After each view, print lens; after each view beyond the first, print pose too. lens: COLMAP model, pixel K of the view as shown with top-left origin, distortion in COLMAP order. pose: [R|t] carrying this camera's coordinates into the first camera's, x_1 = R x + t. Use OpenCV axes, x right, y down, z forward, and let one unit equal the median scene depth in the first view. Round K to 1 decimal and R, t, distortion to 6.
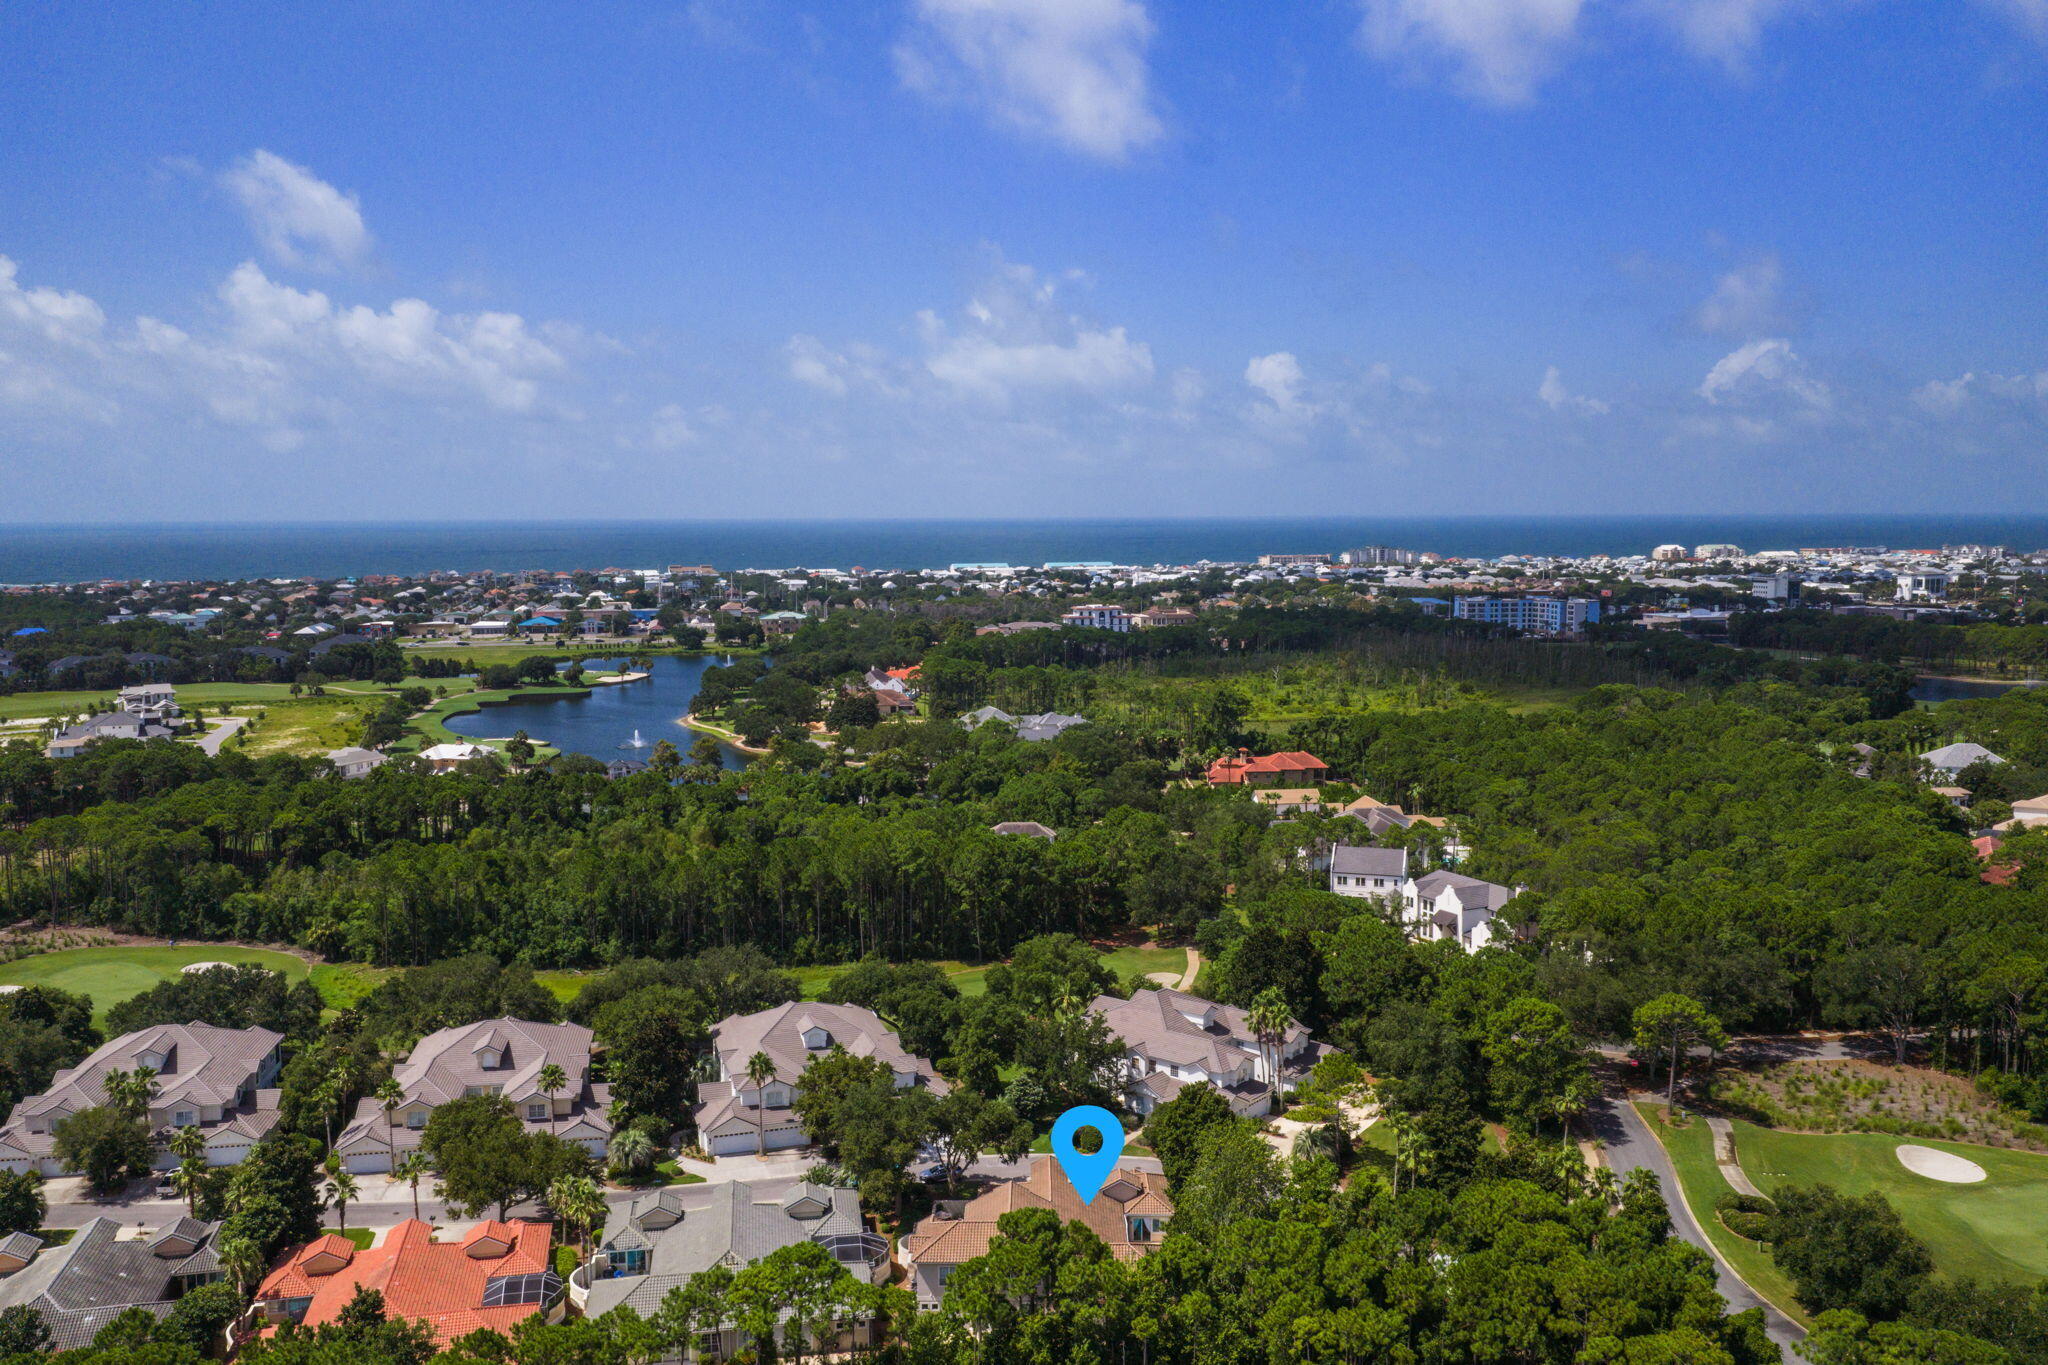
lens RADIAL K [[1691.4, 0, 1024.0], [0, 1691.4, 682.5], [0, 0, 1]] dist [0.027578, -0.041033]
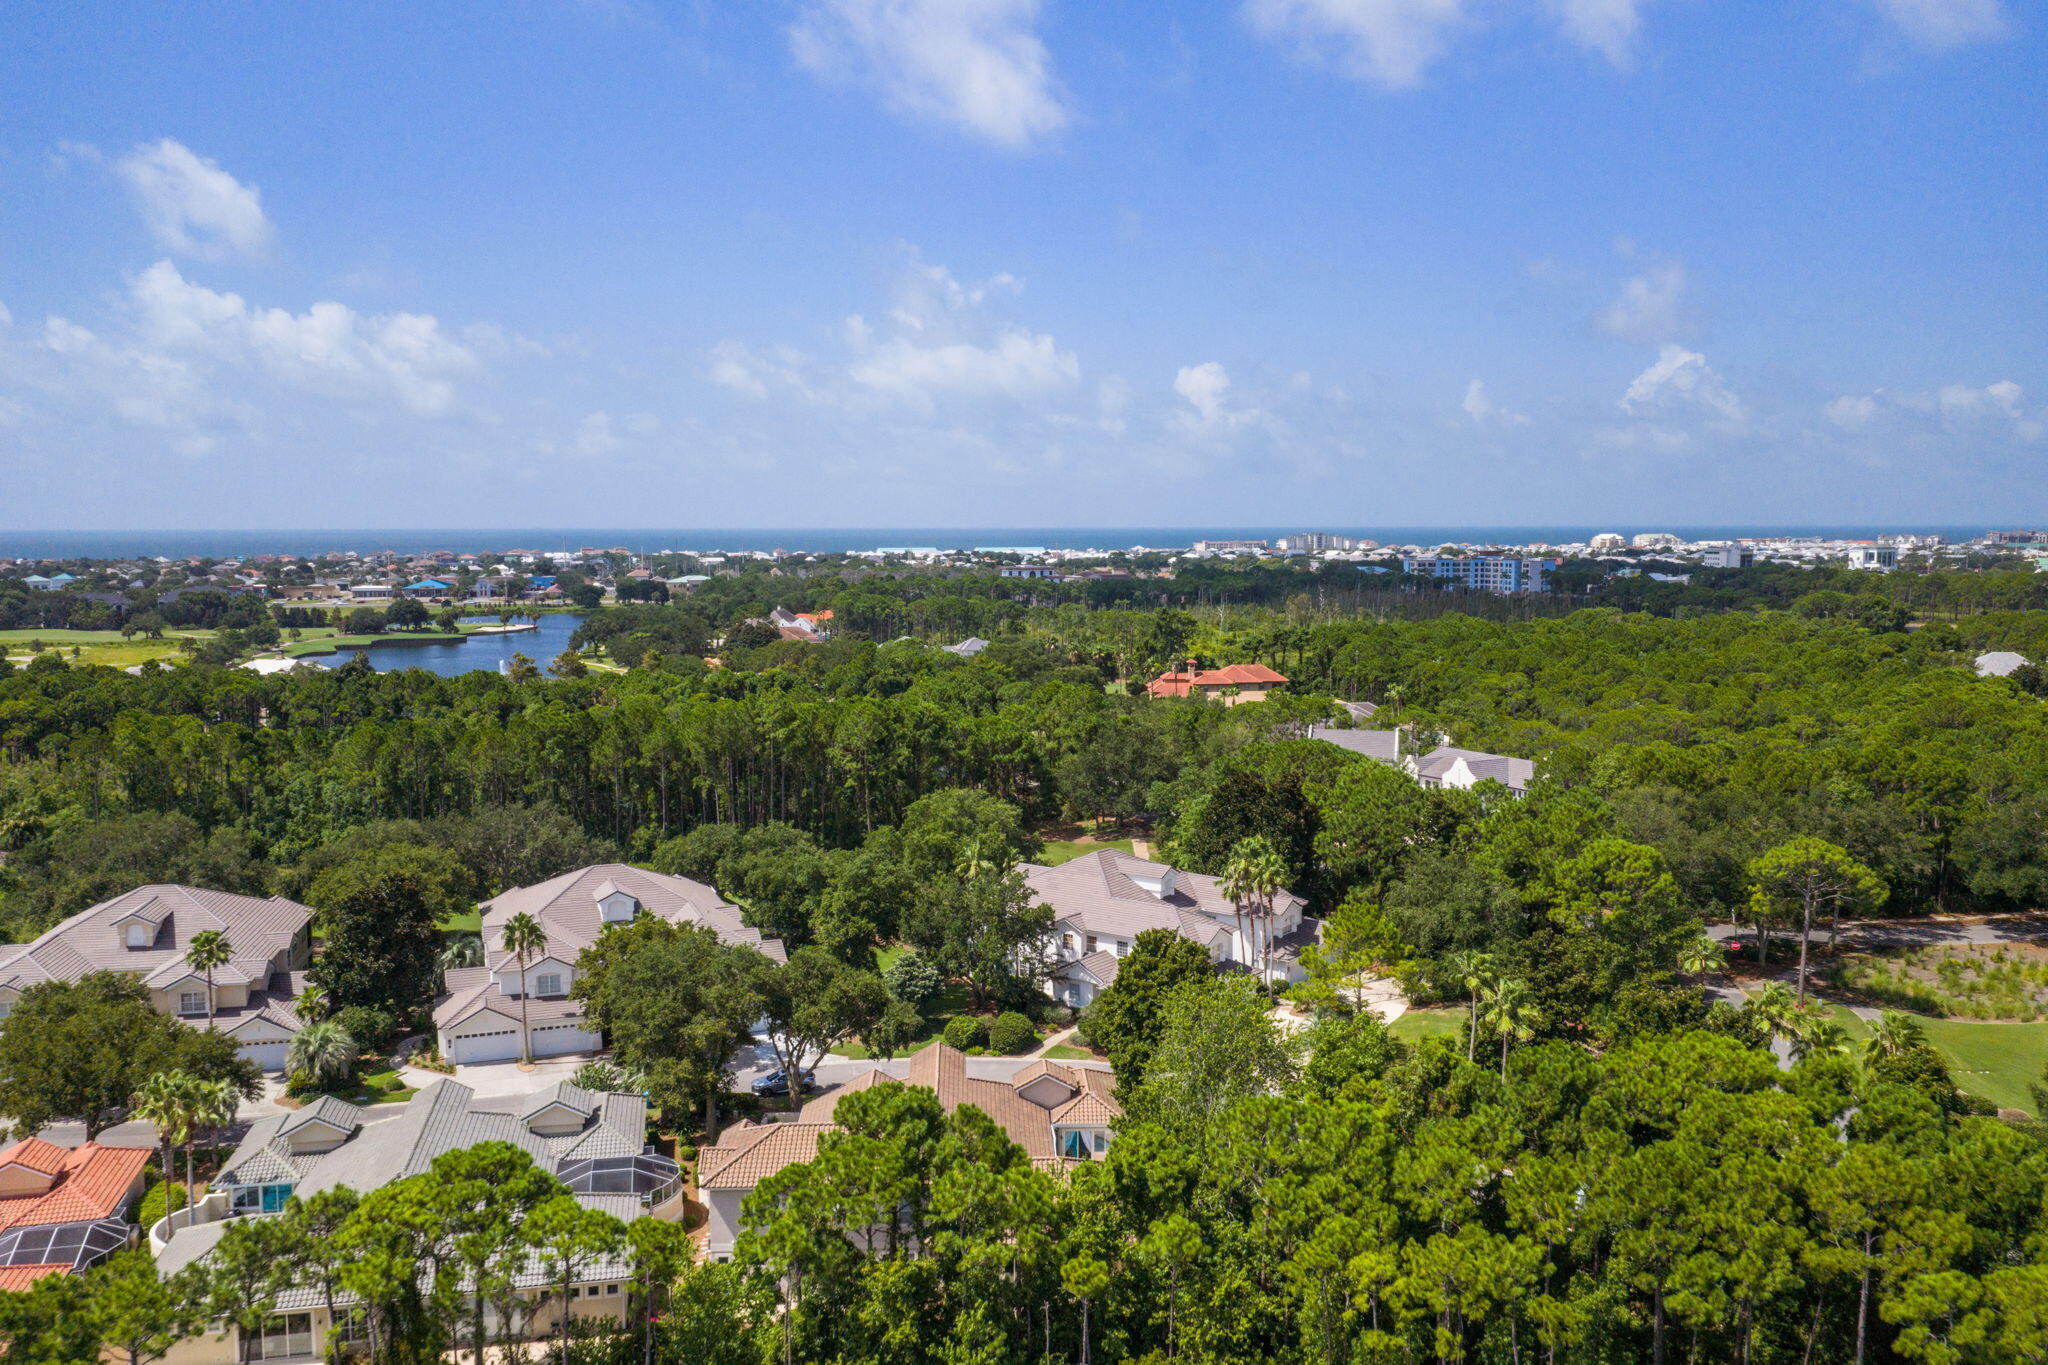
lens RADIAL K [[1691.4, 0, 1024.0], [0, 1691.4, 682.5], [0, 0, 1]] dist [0.027578, -0.041033]
pose [[0.999204, -0.001102, 0.039871, 0.018404], [0.001392, 0.999973, -0.007259, 0.119663], [-0.039862, 0.007309, 0.999178, 0.280215]]
